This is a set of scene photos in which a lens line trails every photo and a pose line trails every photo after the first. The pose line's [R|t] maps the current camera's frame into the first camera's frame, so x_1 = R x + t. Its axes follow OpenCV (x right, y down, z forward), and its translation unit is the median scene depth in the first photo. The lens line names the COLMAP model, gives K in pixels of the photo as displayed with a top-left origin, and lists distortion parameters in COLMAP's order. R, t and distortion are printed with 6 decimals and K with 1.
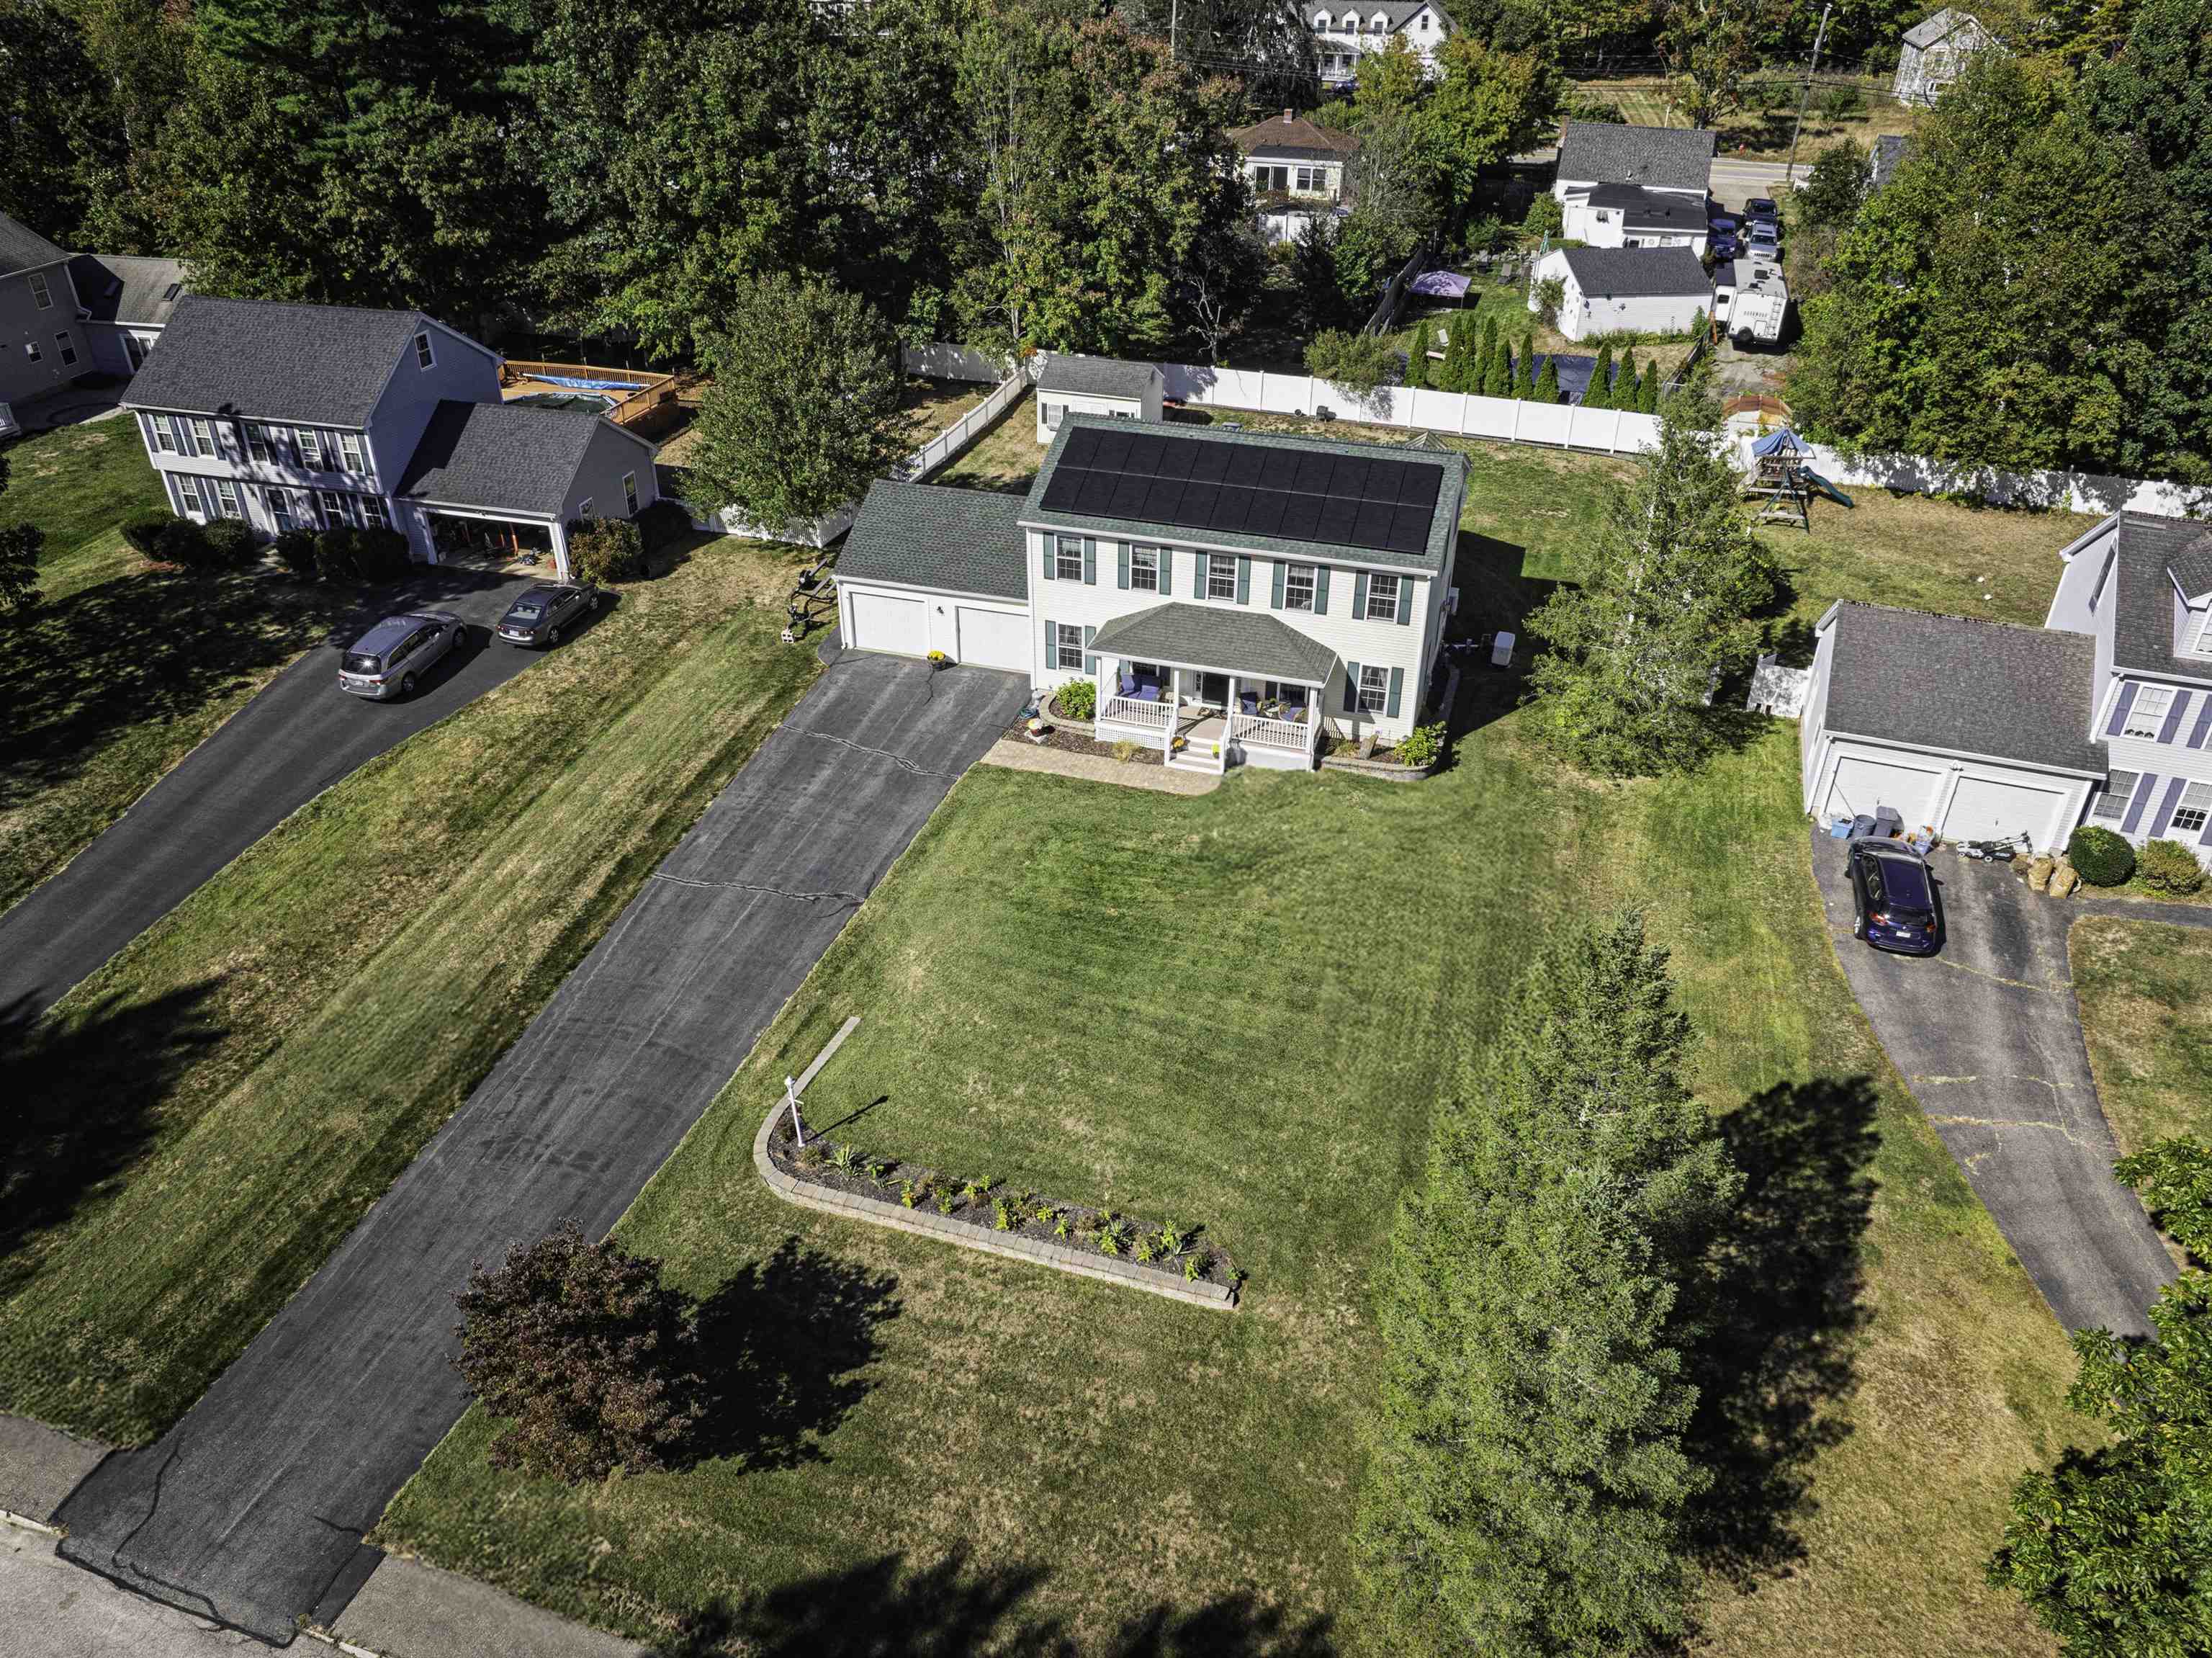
lens RADIAL K [[1570.1, 0, 1106.0], [0, 1570.1, 829.0], [0, 0, 1]] dist [-0.040421, -0.000850]
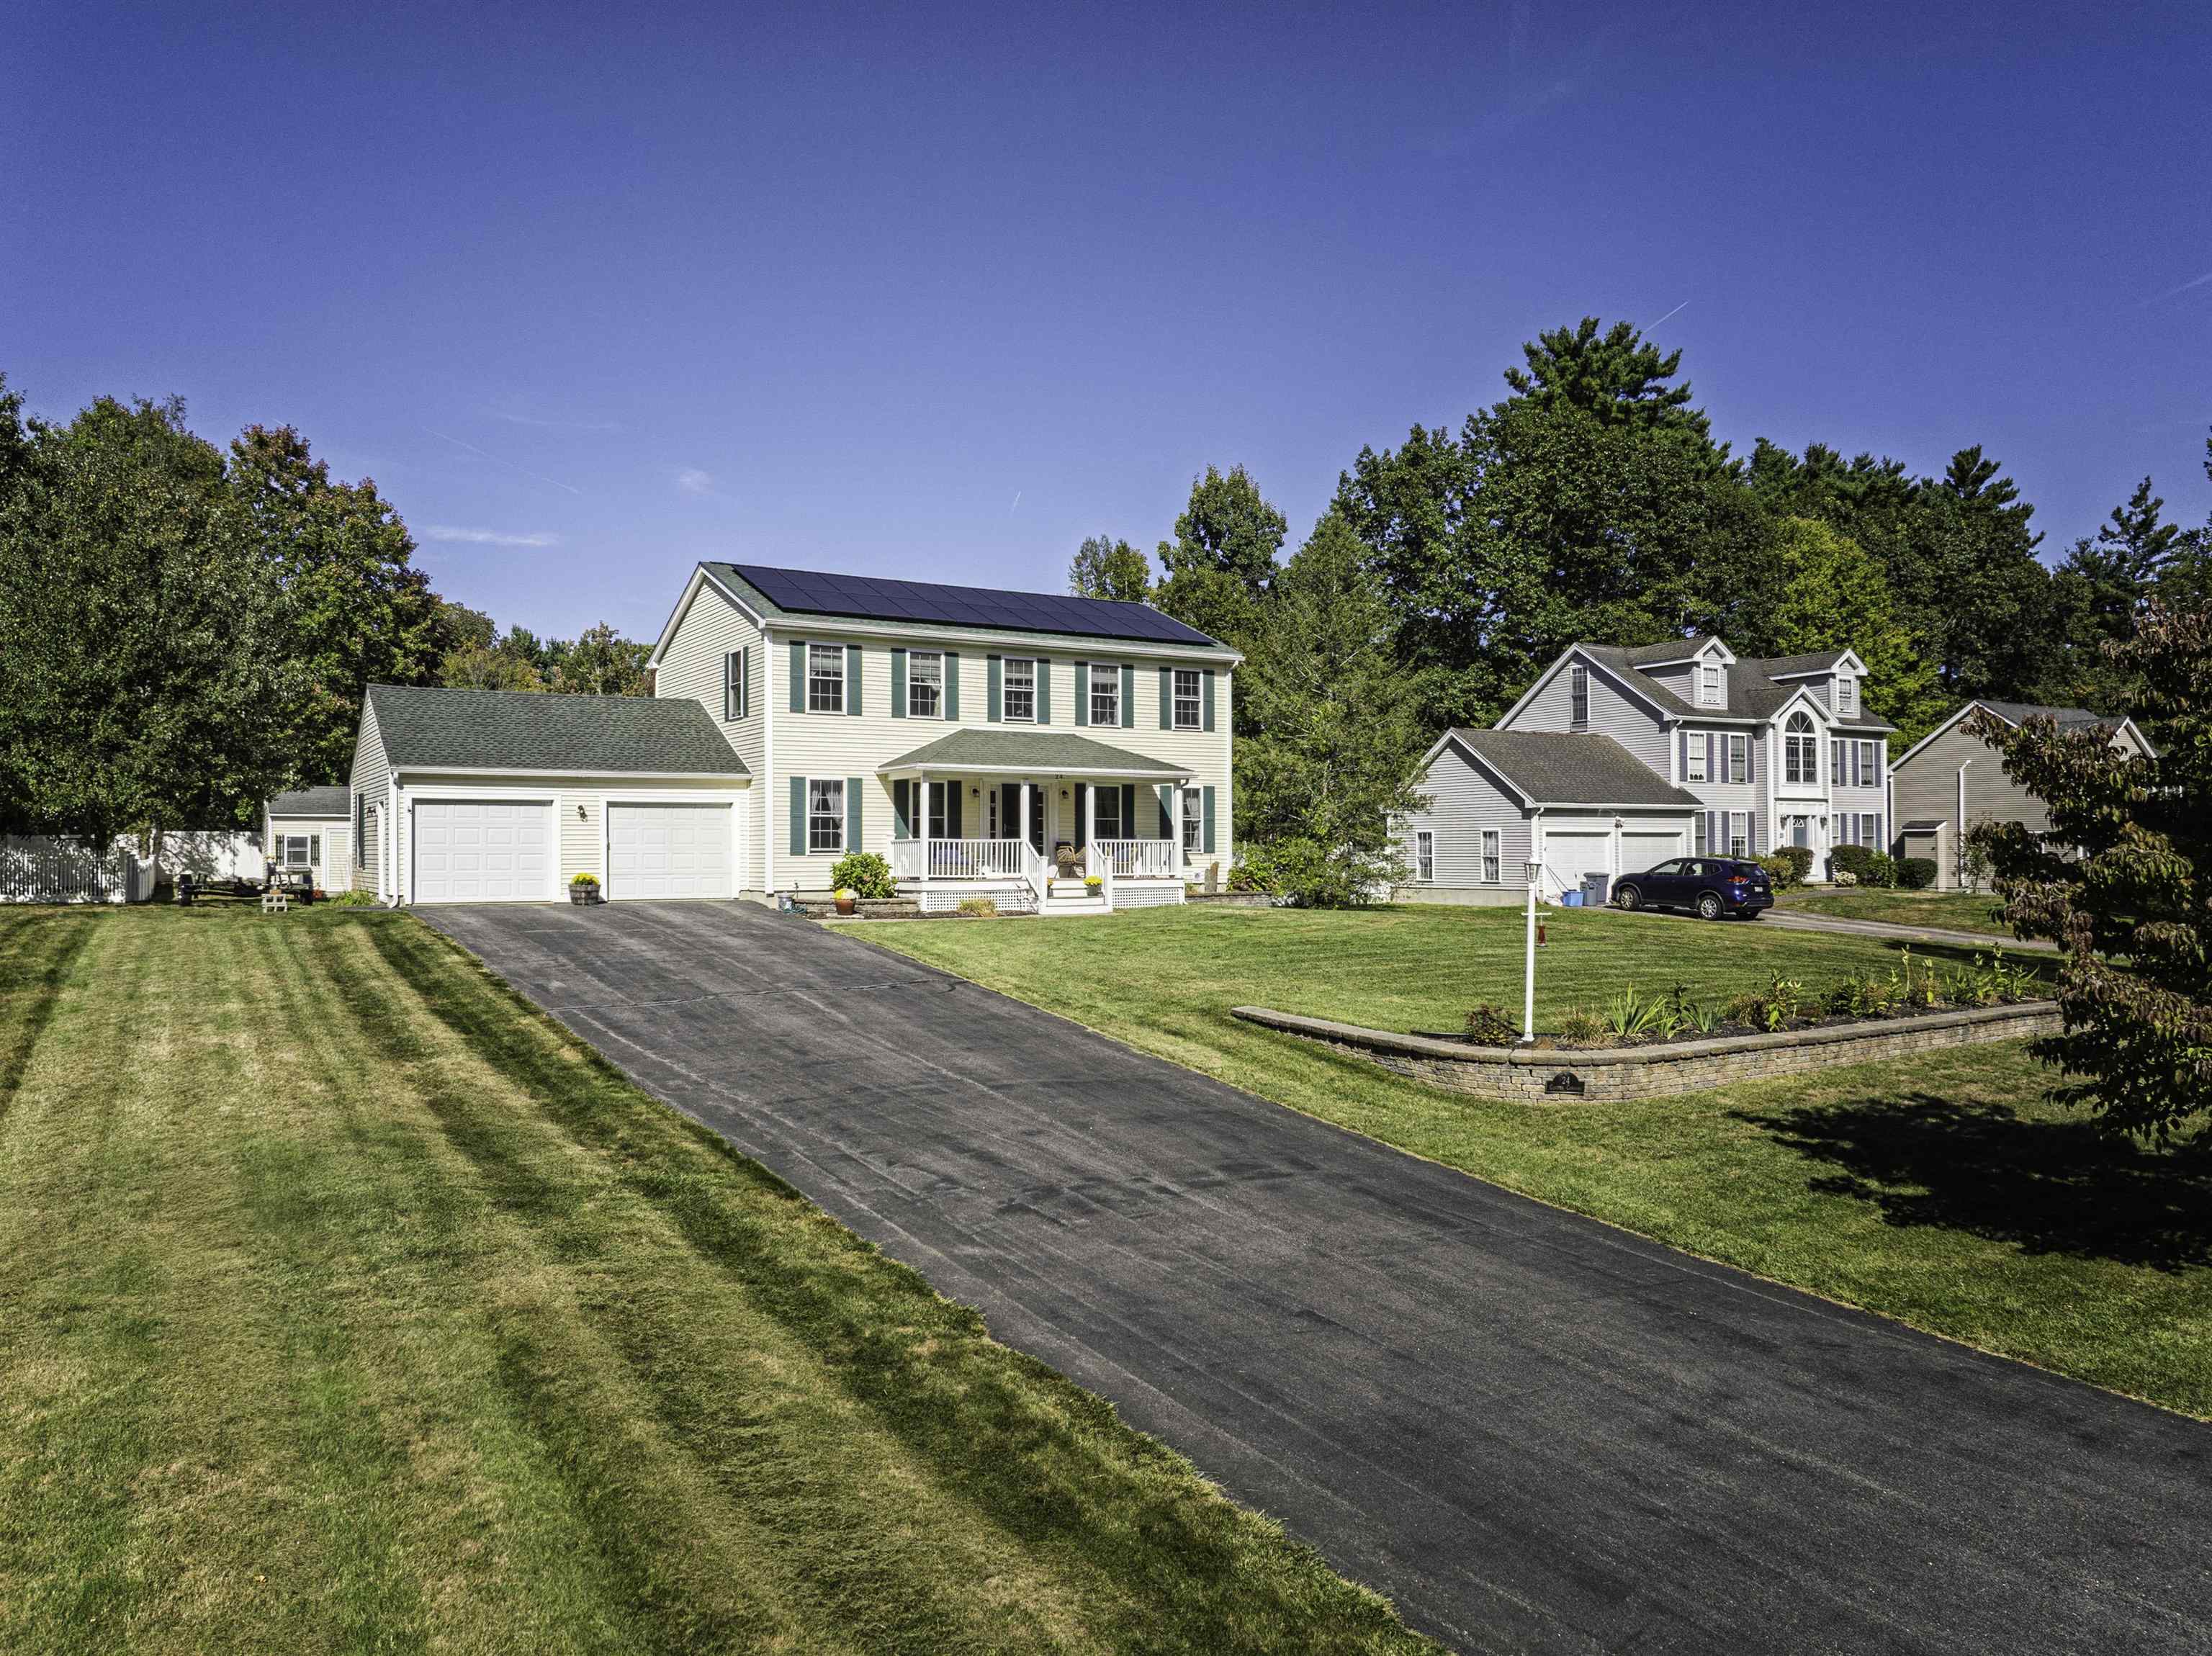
lens RADIAL K [[1569.8, 0, 1106.0], [0, 1569.8, 828.0], [0, 0, 1]] dist [-0.040421, -0.000850]
pose [[0.658309, 0.005263, 0.752729, -0.485991], [0.408757, 0.837200, -0.363336, 0.199751], [-0.632097, 0.546871, 0.548985, 0.576655]]
